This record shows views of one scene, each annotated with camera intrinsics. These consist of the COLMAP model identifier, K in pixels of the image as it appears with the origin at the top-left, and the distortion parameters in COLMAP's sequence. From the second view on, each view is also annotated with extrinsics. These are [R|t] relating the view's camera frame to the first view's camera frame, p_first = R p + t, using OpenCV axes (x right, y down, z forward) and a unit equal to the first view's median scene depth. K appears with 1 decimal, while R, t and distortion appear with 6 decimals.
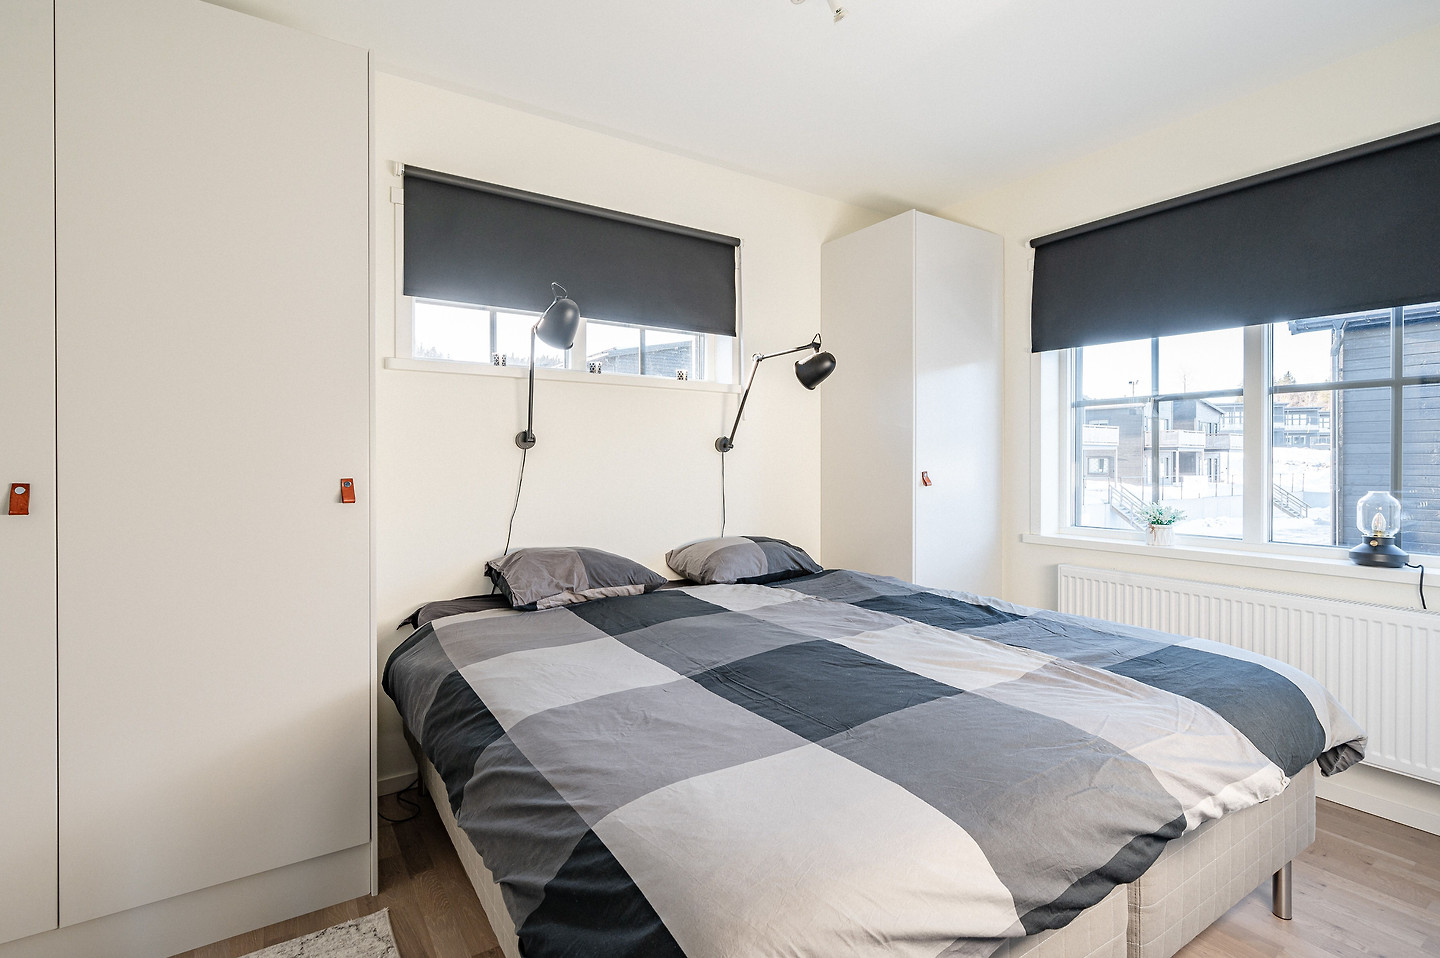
lens RADIAL K [[681.4, 0, 720.0], [0, 681.4, 479.0], [0, 0, 1]] dist [-0.002813, -0.000994]
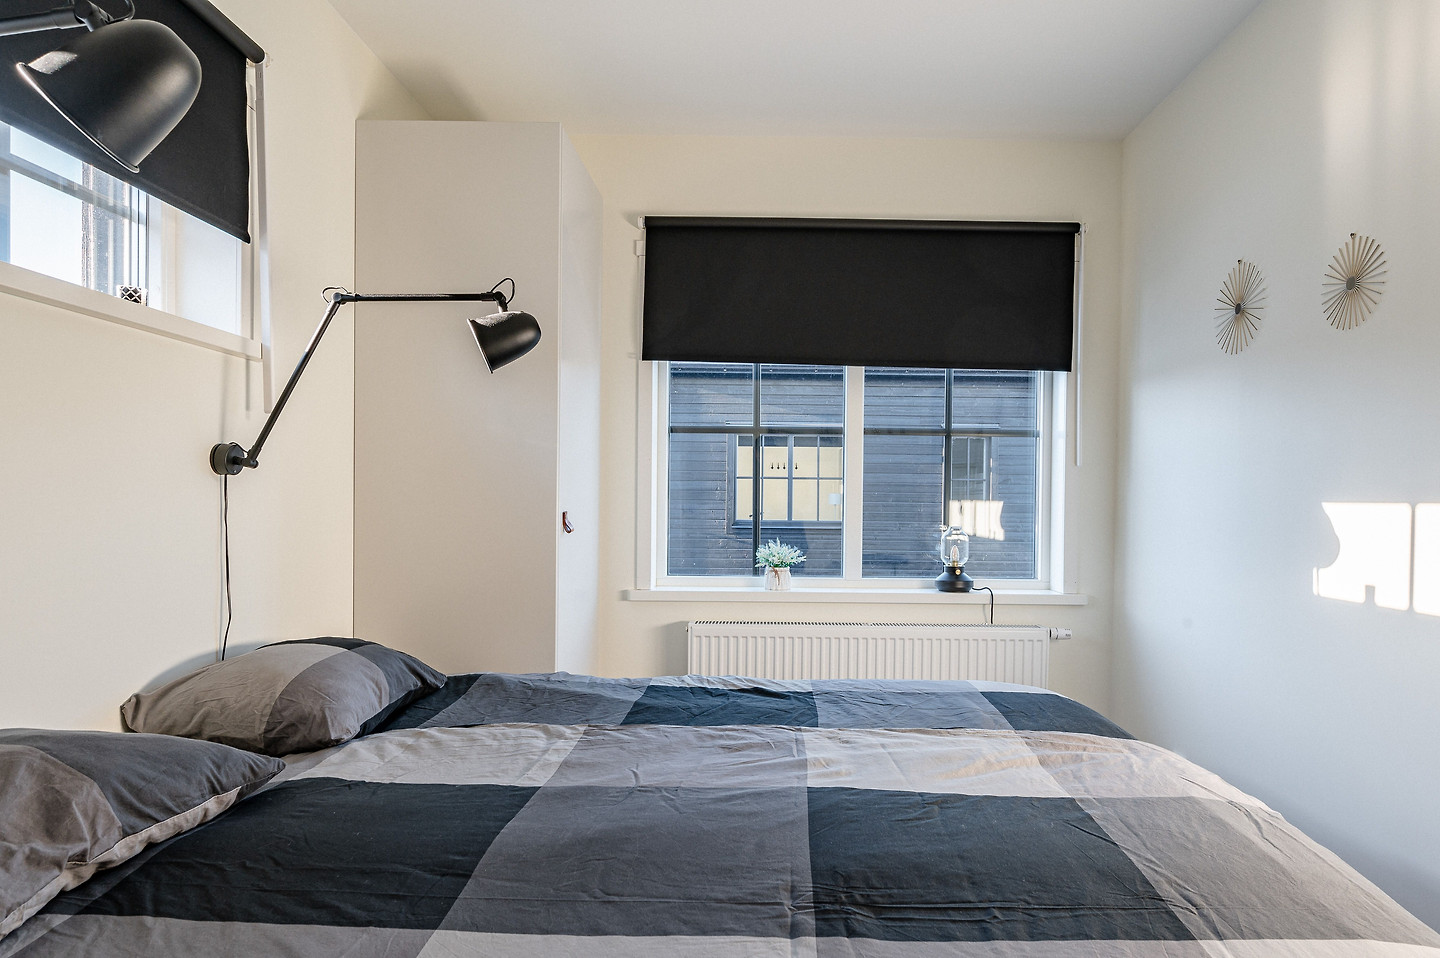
lens RADIAL K [[855.4, 0, 719.9], [0, 855.4, 510.9], [0, 0, 1]] dist [0.021340, 0.000325]
pose [[0.557437, -0.007622, 0.830184, -0.368999], [0.013020, 0.999915, 0.000437, -0.010847], [-0.830117, 0.010566, 0.557489, 0.434059]]
